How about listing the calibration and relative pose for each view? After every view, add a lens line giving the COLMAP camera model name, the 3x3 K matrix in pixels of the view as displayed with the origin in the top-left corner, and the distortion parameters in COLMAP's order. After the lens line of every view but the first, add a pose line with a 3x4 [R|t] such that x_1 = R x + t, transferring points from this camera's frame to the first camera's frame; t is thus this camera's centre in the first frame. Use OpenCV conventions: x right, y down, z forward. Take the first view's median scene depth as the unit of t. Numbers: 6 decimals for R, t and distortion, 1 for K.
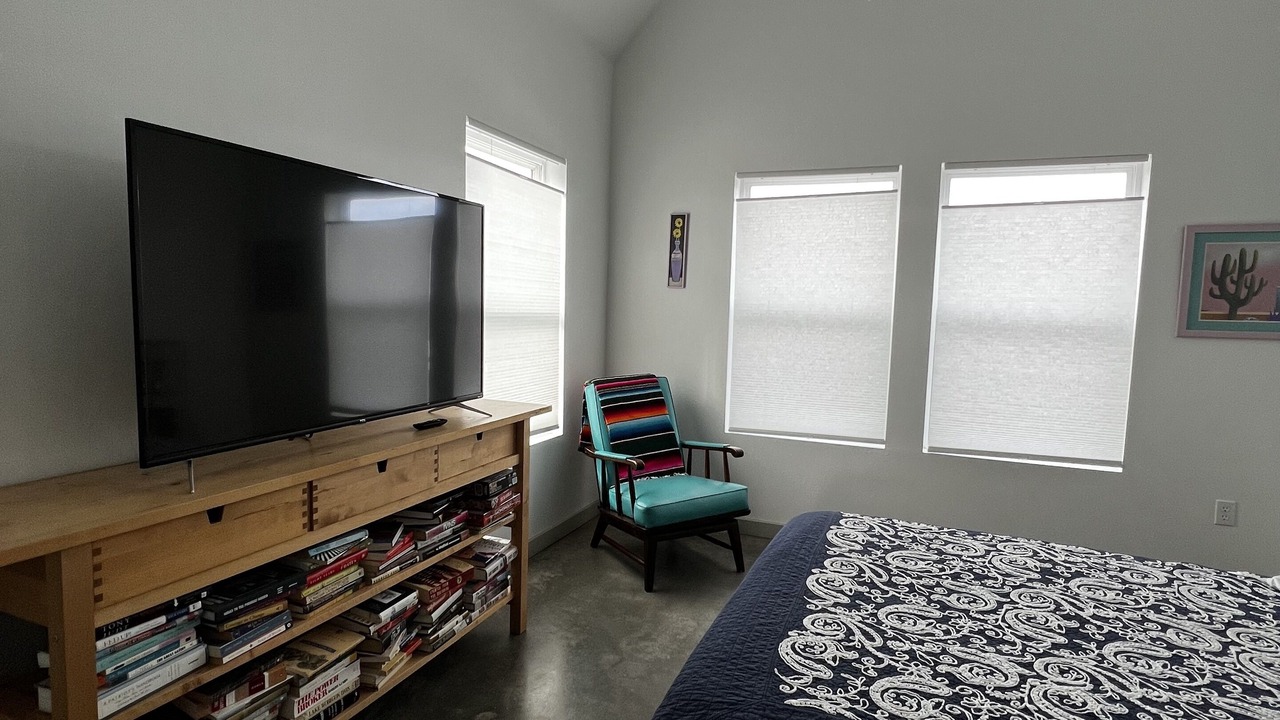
lens RADIAL K [[656.5, 0, 640.0], [0, 656.5, 360.0], [0, 0, 1]] dist [-0.005474, -0.001439]
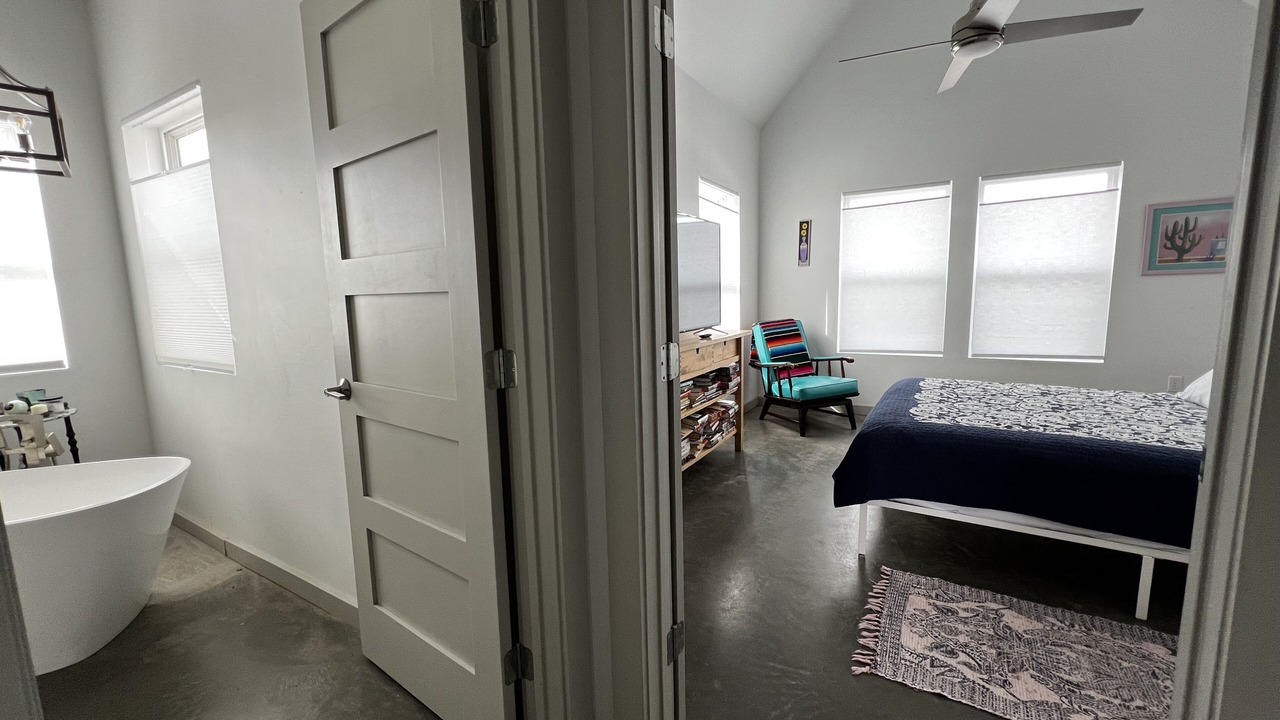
lens RADIAL K [[506.8, 0, 640.0], [0, 506.8, 360.0], [0, 0, 1]] dist [-0.001940, -0.000224]
pose [[0.988125, -0.031593, -0.150368, -0.198142], [0.037802, 0.998539, 0.038611, 0.071919], [0.148929, -0.043837, 0.987876, -0.388619]]
